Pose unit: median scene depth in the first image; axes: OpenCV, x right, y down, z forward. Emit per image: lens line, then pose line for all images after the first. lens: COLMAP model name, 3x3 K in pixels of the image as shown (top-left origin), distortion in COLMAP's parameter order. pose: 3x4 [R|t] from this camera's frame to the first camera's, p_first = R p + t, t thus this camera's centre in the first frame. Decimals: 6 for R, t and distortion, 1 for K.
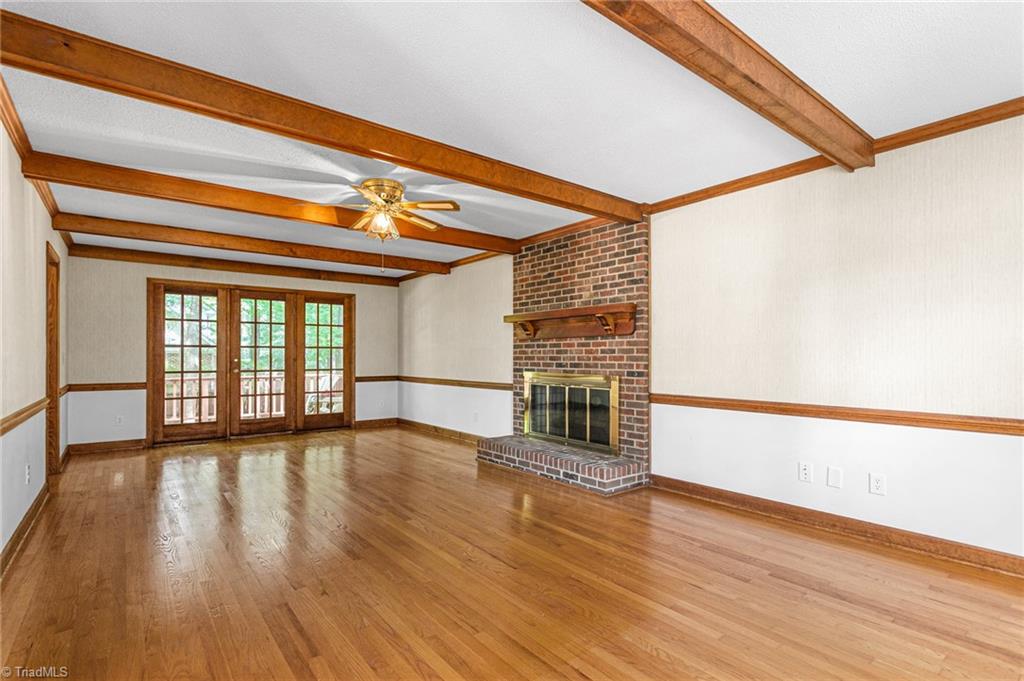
lens RADIAL K [[493.5, 0, 512.8], [0, 493.5, 345.8], [0, 0, 1]] dist [0.002152, 0.000360]
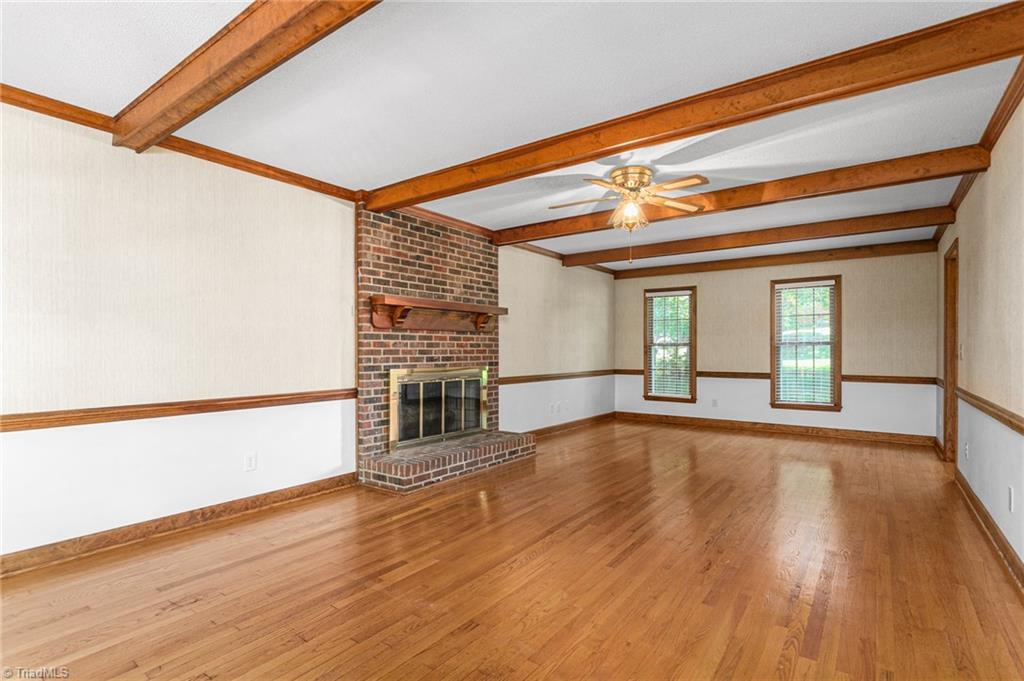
lens RADIAL K [[493.5, 0, 513.7], [0, 493.5, 345.6], [0, 0, 1]] dist [0.002152, 0.000360]
pose [[-0.260168, 0.009192, 0.965520, -0.871663], [-0.020384, 0.999680, -0.015010, 0.024990], [-0.965348, -0.023587, -0.259897, 1.127370]]
